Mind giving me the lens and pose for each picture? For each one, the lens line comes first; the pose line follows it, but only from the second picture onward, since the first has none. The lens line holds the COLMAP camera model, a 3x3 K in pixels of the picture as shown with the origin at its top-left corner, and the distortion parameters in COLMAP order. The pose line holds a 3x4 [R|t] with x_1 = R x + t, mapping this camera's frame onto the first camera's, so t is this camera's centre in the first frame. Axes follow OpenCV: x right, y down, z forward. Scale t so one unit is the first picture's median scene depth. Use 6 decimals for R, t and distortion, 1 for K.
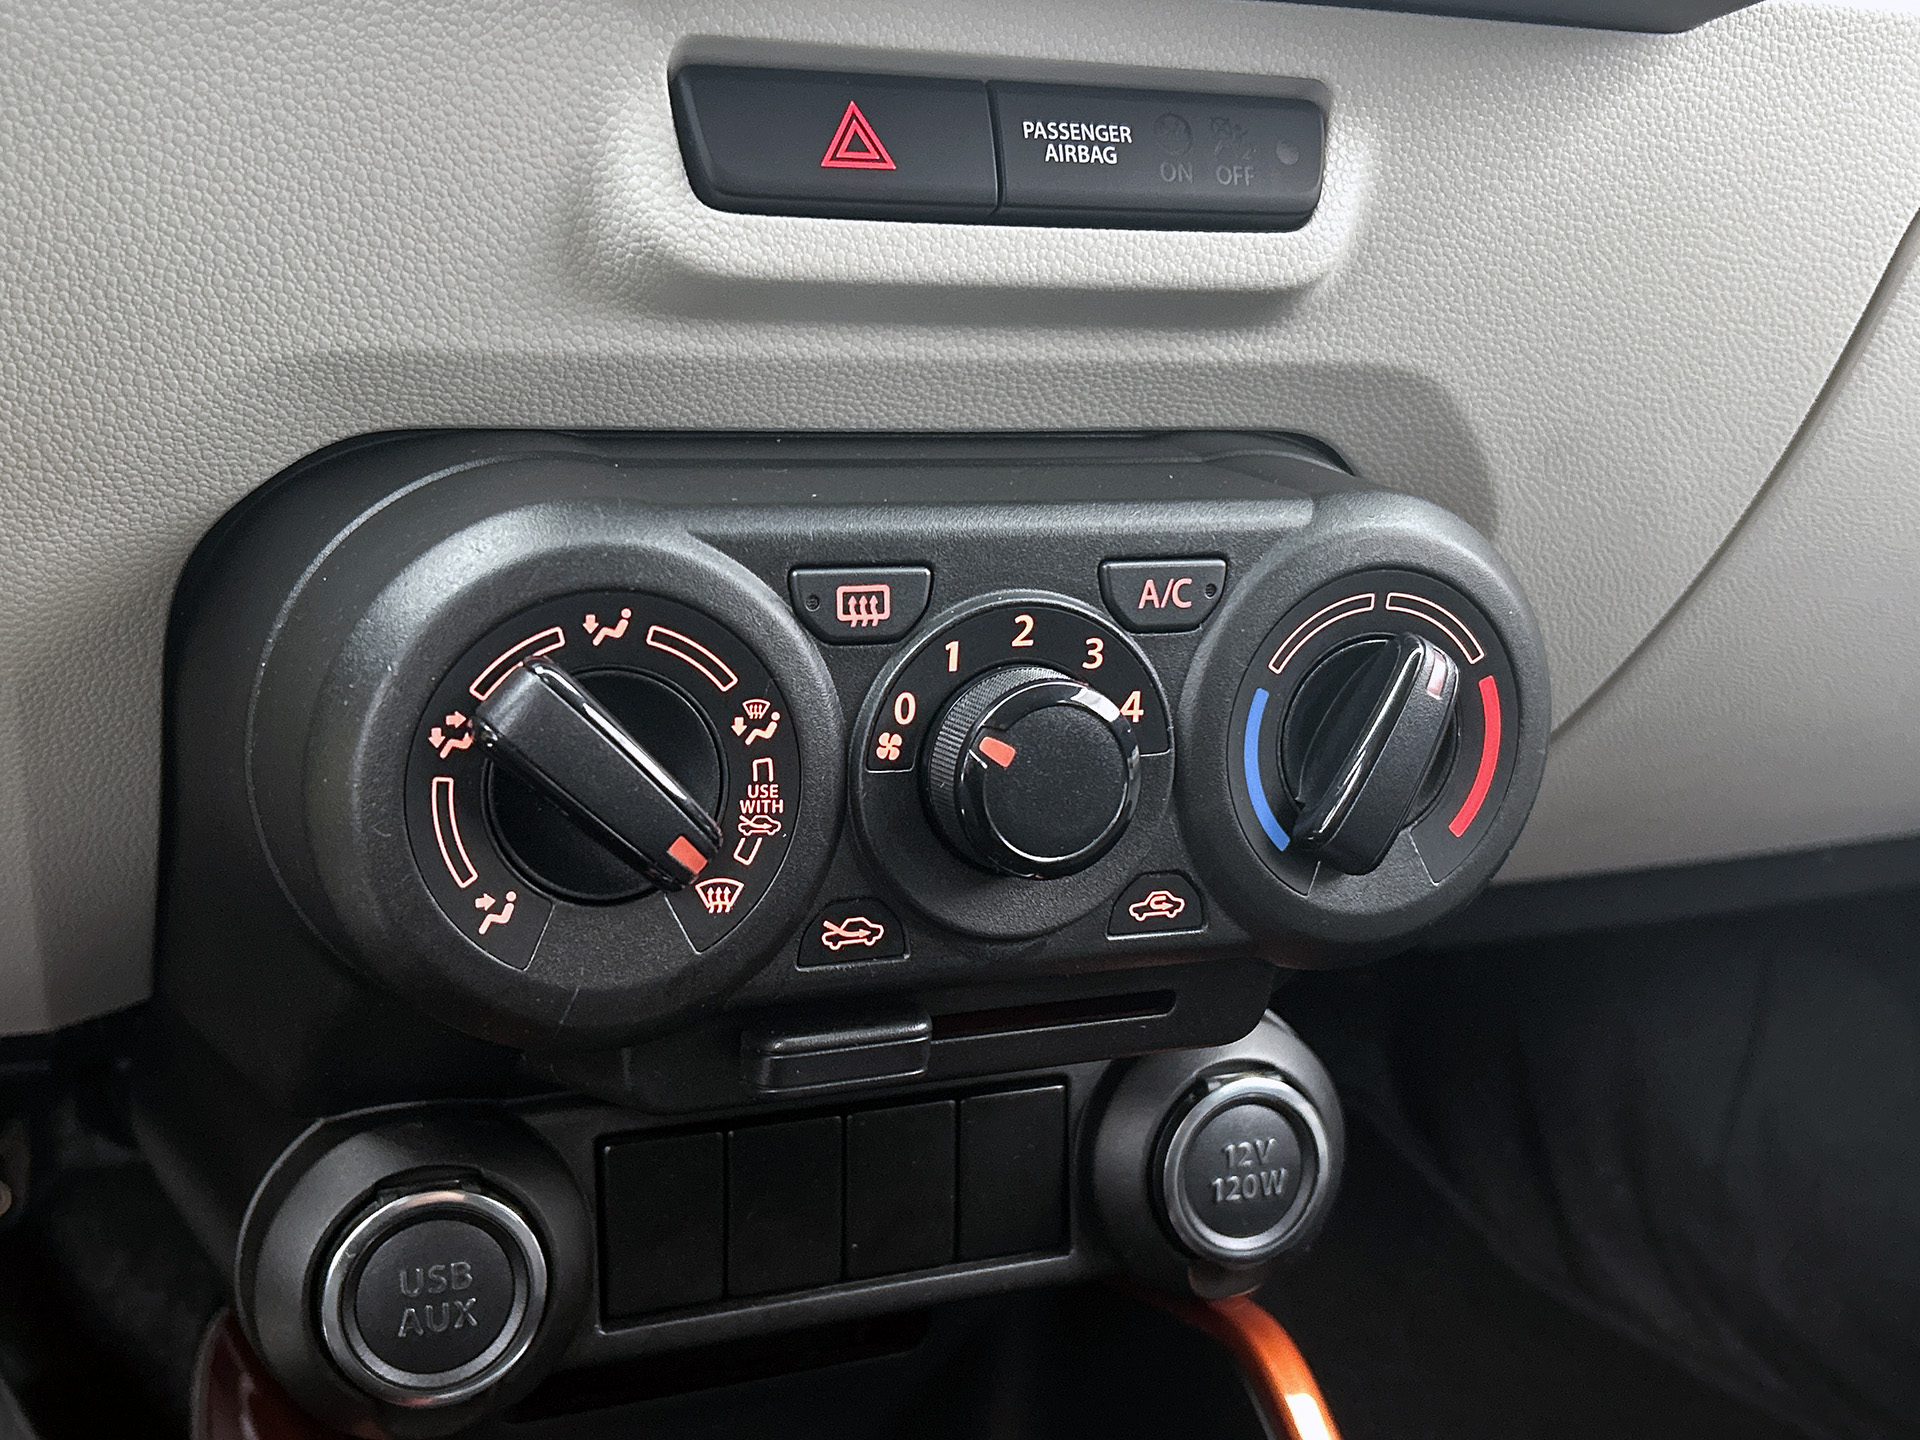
lens RADIAL K [[2059.9, 0, 949.2], [0, 2059.9, 721.6], [0, 0, 1]] dist [0.091457, 0.000000]
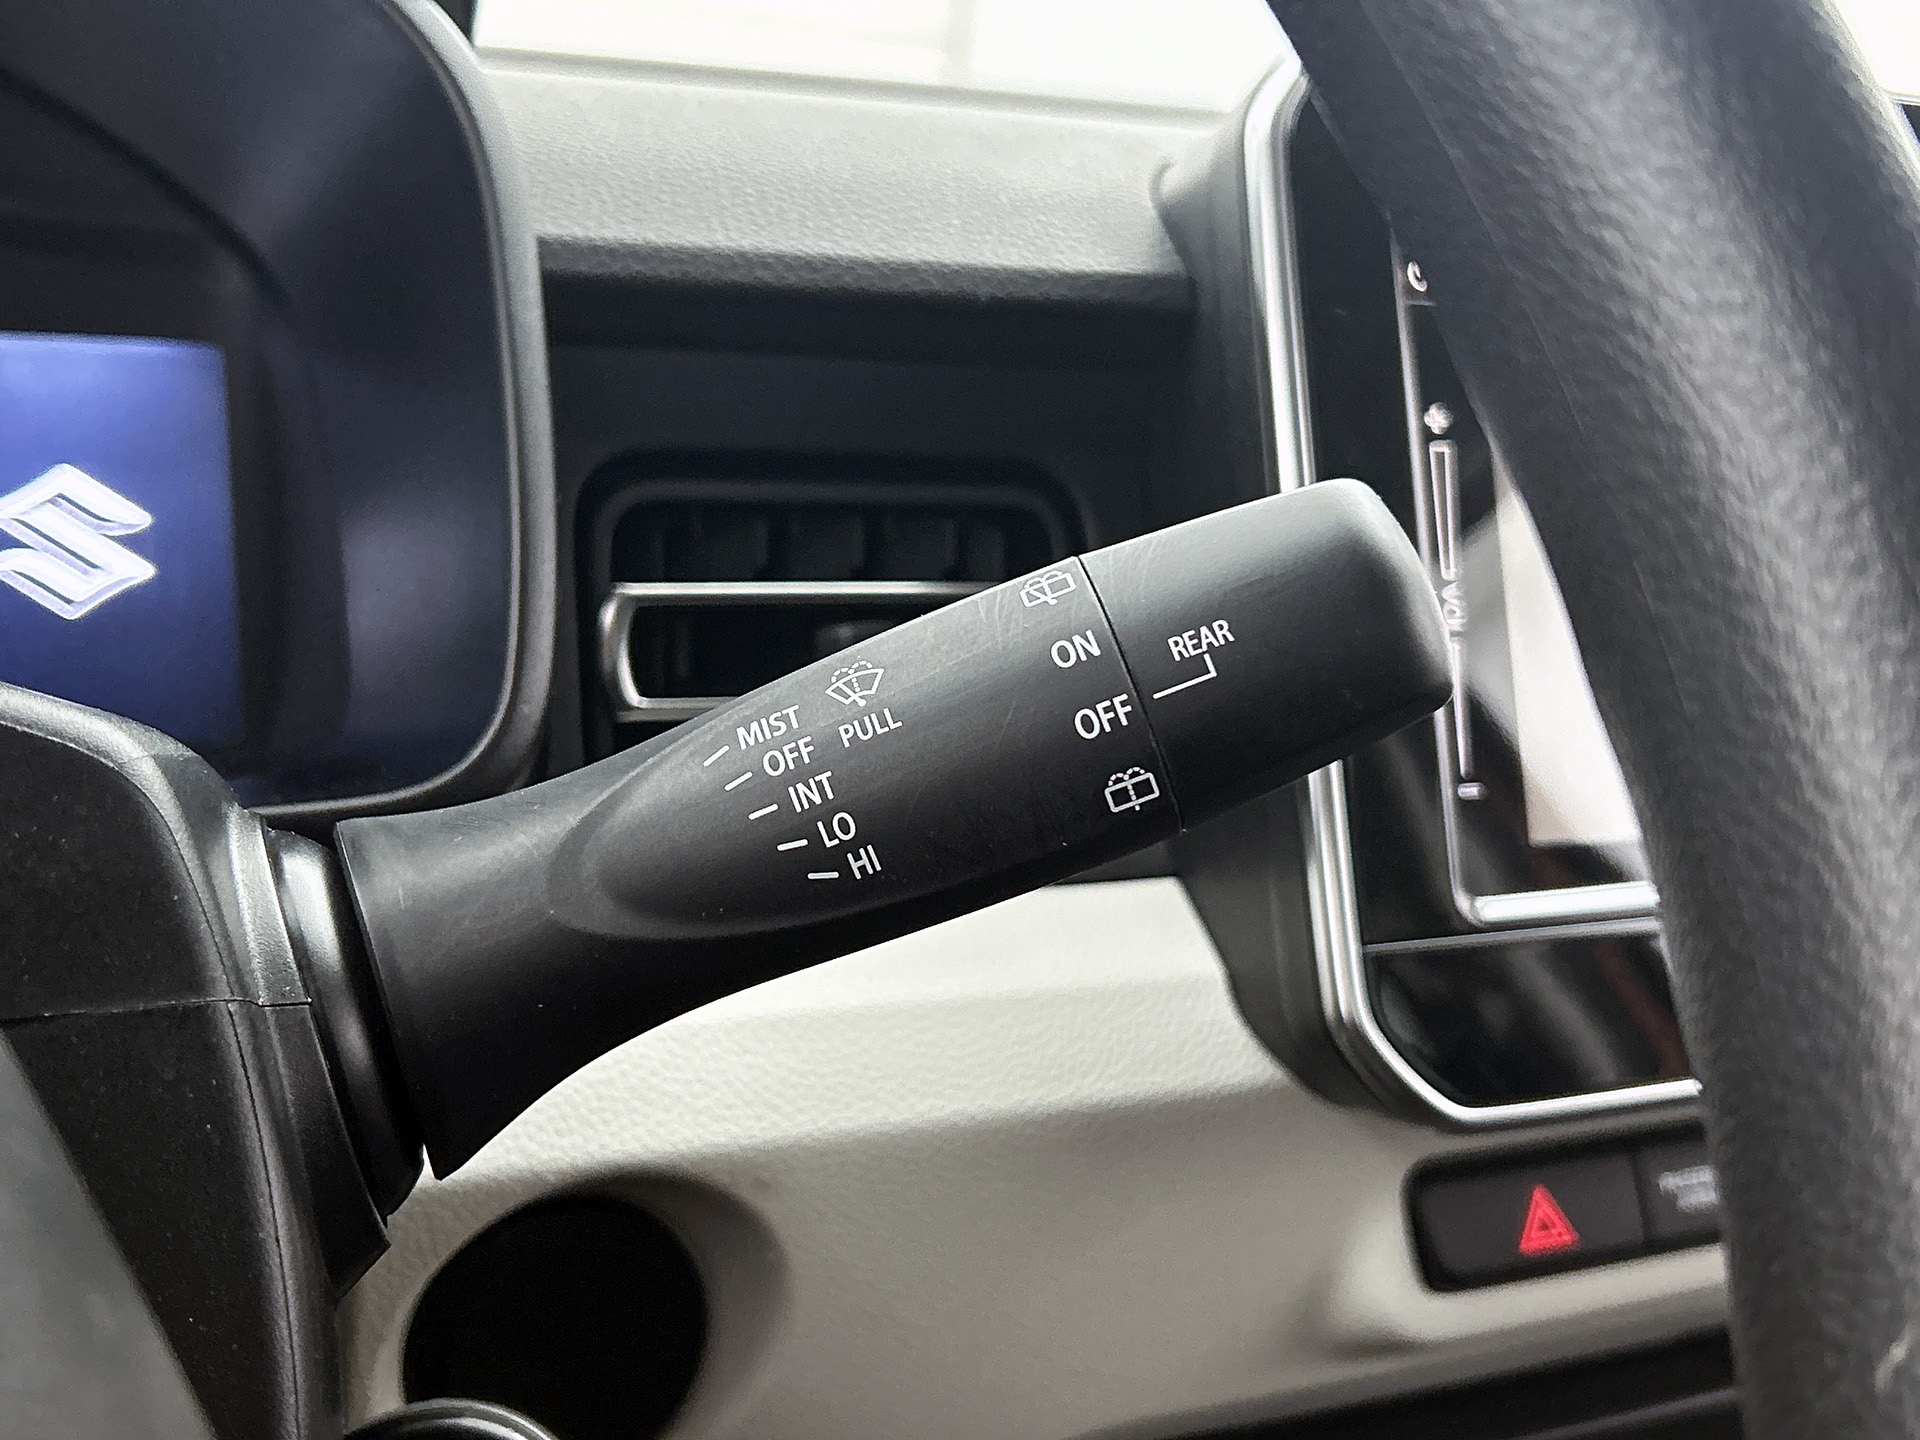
lens RADIAL K [[2306.7, 0, 942.3], [0, 2306.7, 729.5], [0, 0, 1]] dist [0.009957, 0.000000]
pose [[0.997239, -0.013002, 0.073109, -0.462325], [0.018043, 0.997473, -0.068718, -0.461116], [-0.072031, 0.069848, 0.994954, -0.277194]]
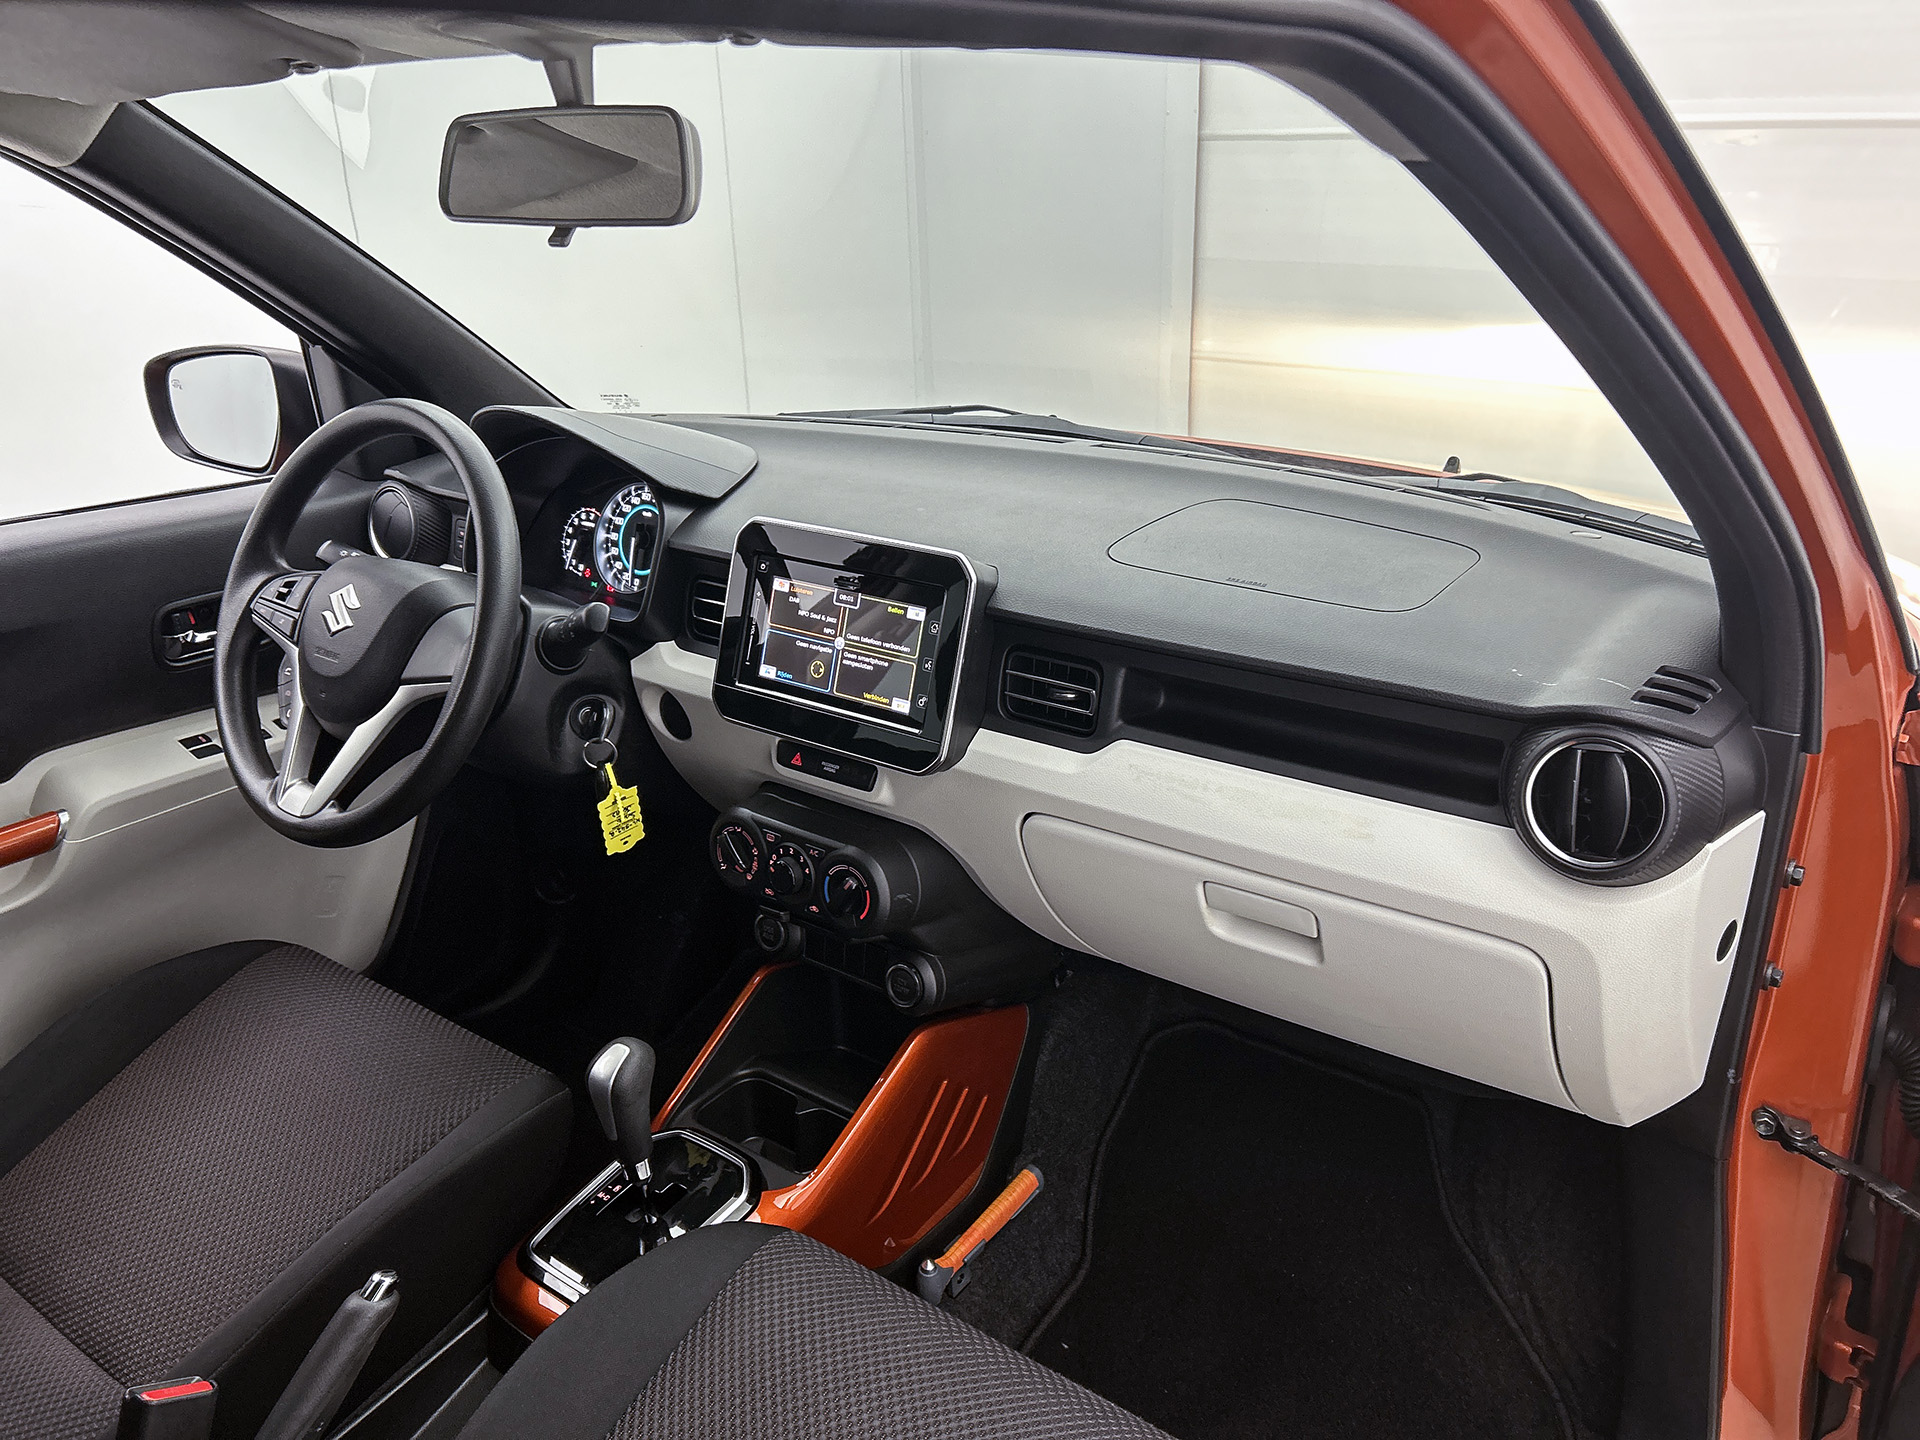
lens RADIAL K [[1458.6, 0, 977.0], [0, 1458.6, 710.7], [0, 0, 1]] dist [0.045788, -0.062503]
pose [[0.527011, 0.245194, -0.813720, 3.347996], [-0.197373, 0.966609, 0.163433, -1.129668], [0.826622, 0.074475, 0.557808, -0.804687]]
